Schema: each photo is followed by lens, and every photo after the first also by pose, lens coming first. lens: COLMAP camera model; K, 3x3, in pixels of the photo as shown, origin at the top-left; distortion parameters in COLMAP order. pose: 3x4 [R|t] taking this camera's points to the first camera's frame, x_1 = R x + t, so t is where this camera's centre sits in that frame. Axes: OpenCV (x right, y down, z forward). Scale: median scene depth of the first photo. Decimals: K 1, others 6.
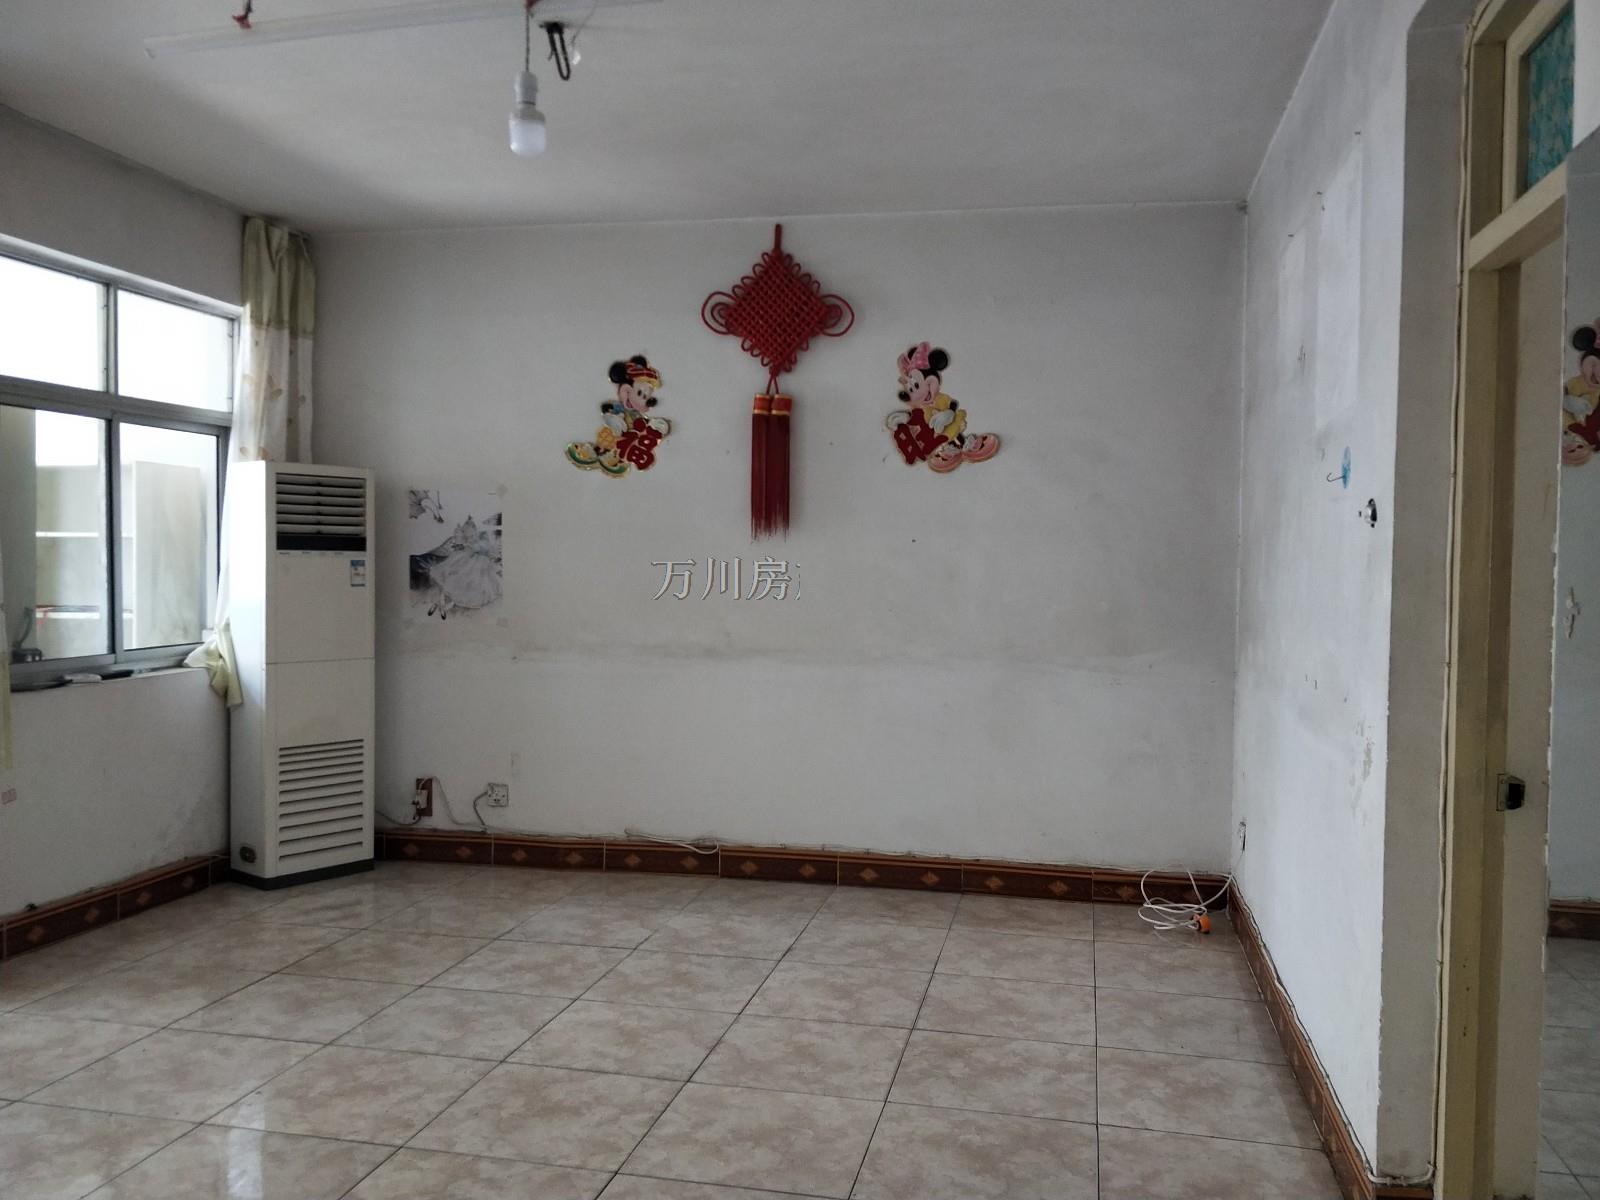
lens RADIAL K [[1295.6, 0, 800.0], [0, 1295.6, 600.0], [0, 0, 1]] dist [0.082290, -0.110587]
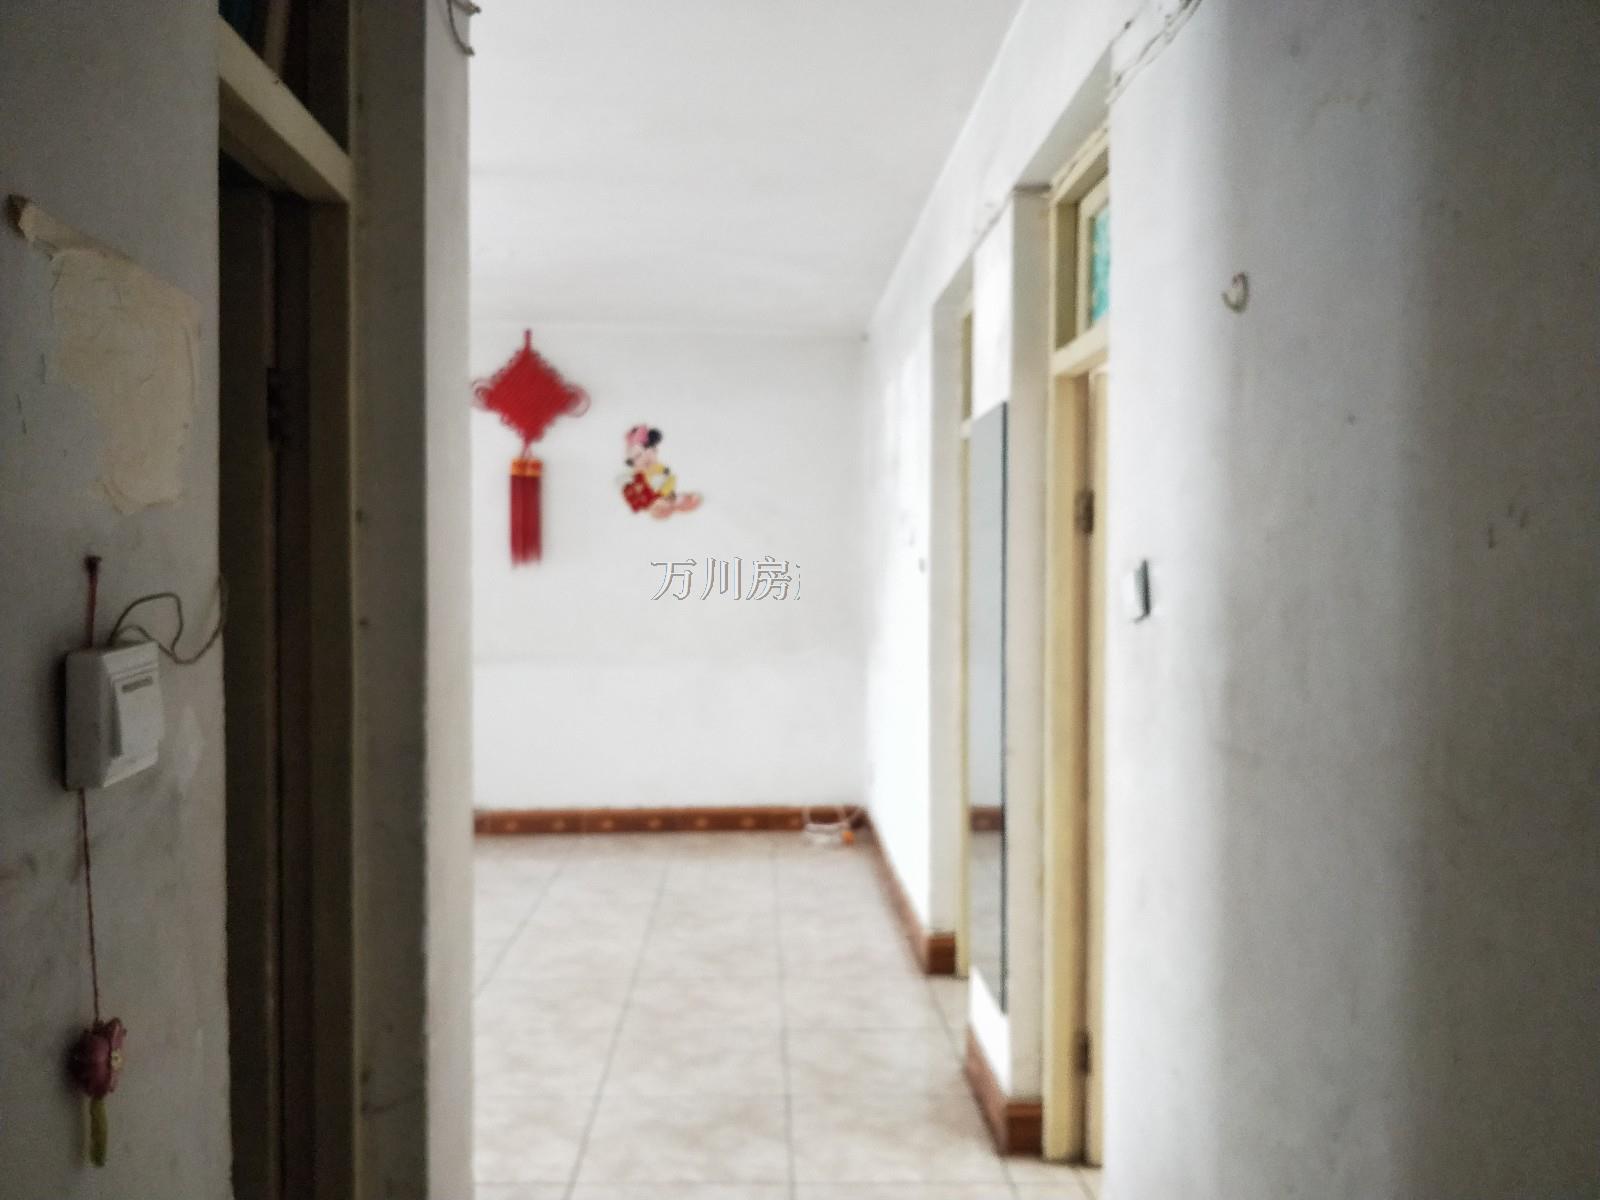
lens RADIAL K [[1295.6, 0, 800.0], [0, 1295.6, 600.0], [0, 0, 1]] dist [0.082290, -0.110587]
pose [[0.968224, -0.015760, 0.249587, -0.085410], [0.017877, 0.999821, -0.006217, -0.003975], [-0.249444, 0.010482, 0.968332, -0.337555]]
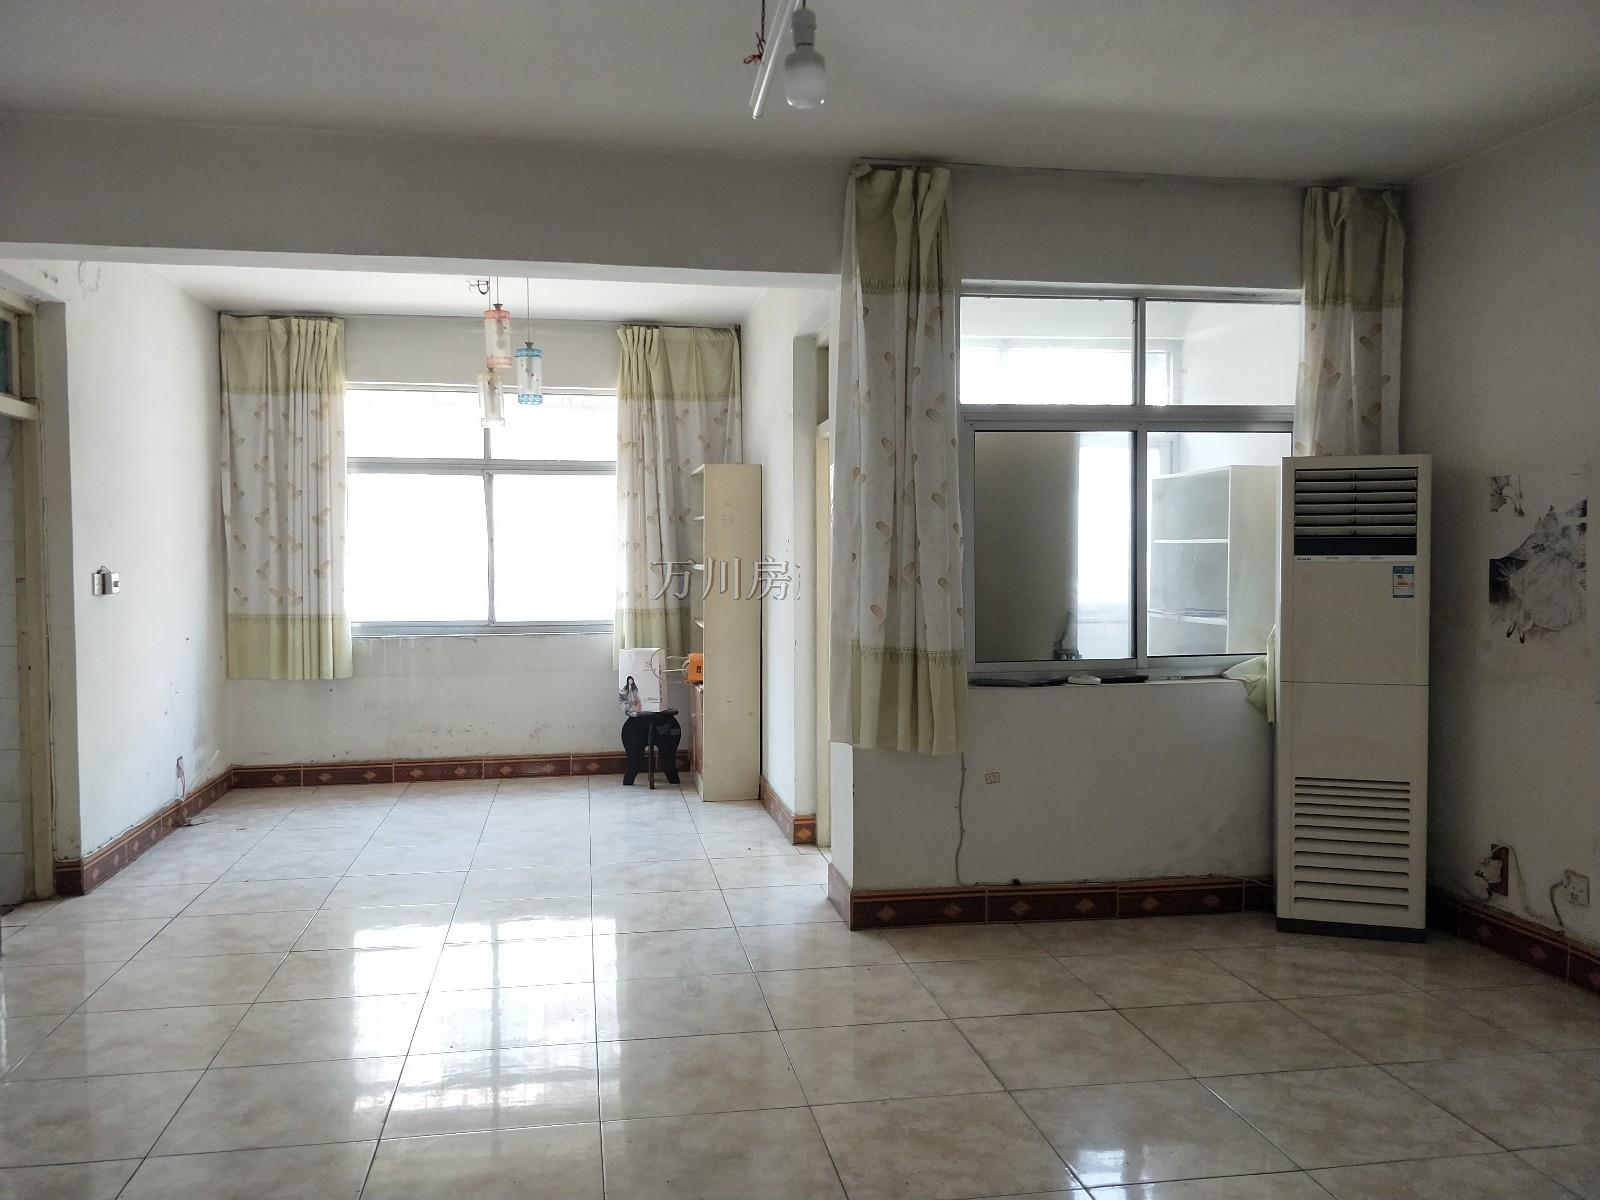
lens RADIAL K [[1295.6, 0, 800.0], [0, 1295.6, 600.0], [0, 0, 1]] dist [0.082290, -0.110587]
pose [[0.393926, 0.022992, -0.918855, 0.280489], [-0.021304, 0.999647, 0.015880, -0.014106], [0.918895, 0.013320, 0.394277, 0.323595]]
